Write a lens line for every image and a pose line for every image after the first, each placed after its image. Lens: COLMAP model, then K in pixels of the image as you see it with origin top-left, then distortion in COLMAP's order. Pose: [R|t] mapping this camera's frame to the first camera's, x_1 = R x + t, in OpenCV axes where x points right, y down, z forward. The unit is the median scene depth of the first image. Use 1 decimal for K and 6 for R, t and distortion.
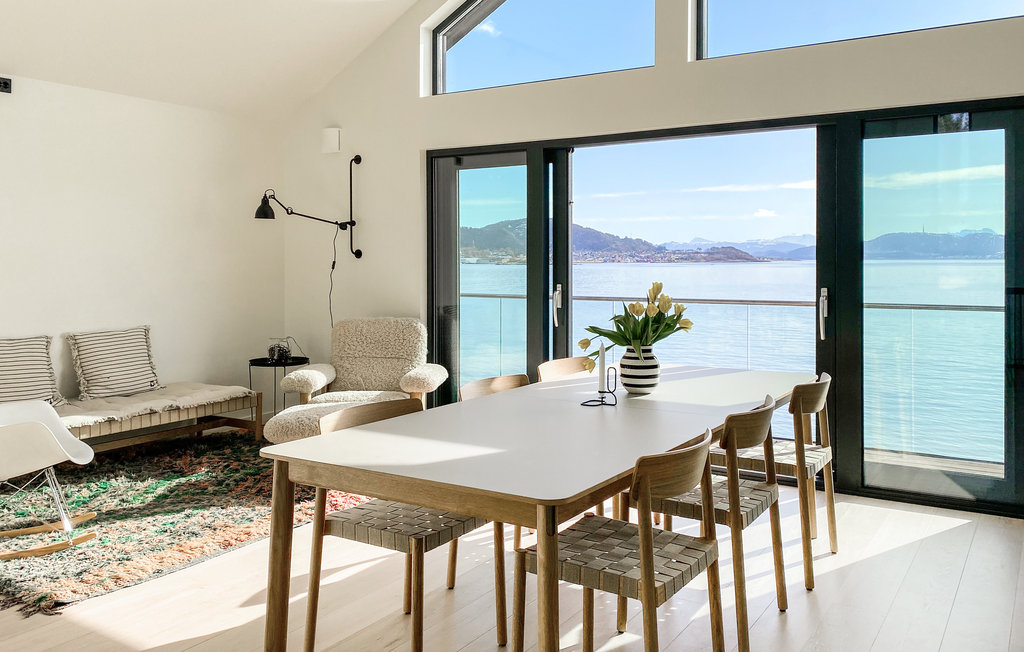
lens RADIAL K [[1196.9, 0, 512.0], [0, 1196.9, 326.0], [0, 0, 1]] dist [0.073277, -0.005751]
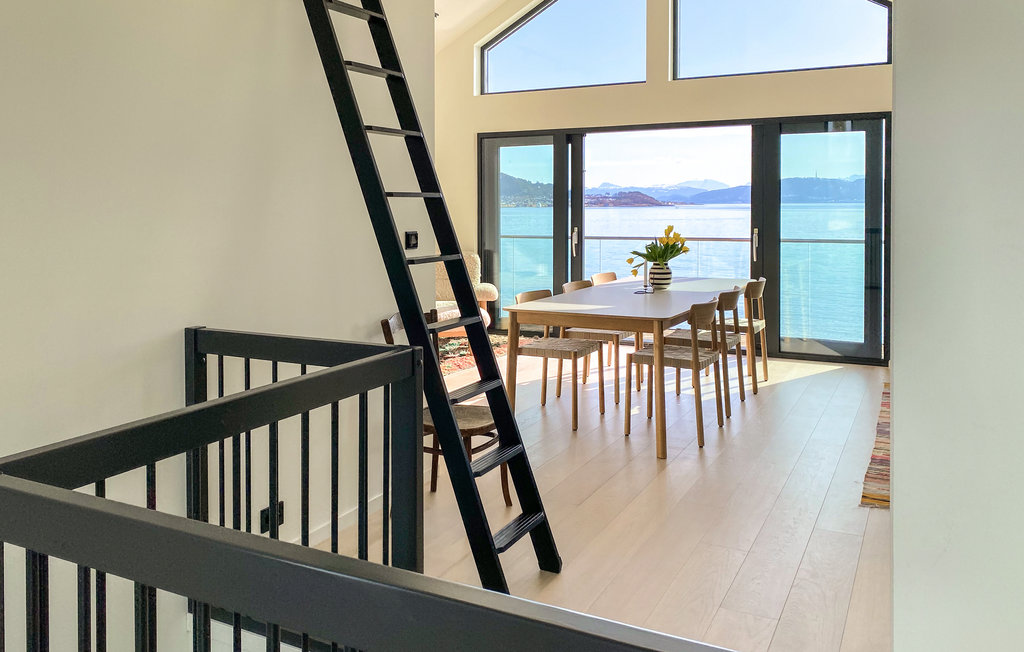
lens RADIAL K [[1196.9, 0, 512.0], [0, 1196.9, 326.0], [0, 0, 1]] dist [0.073277, -0.005751]
pose [[0.996815, -0.008428, 0.079299, -0.194169], [0.004731, 0.998898, 0.046704, 0.021195], [-0.079605, -0.046180, 0.995756, -0.572536]]
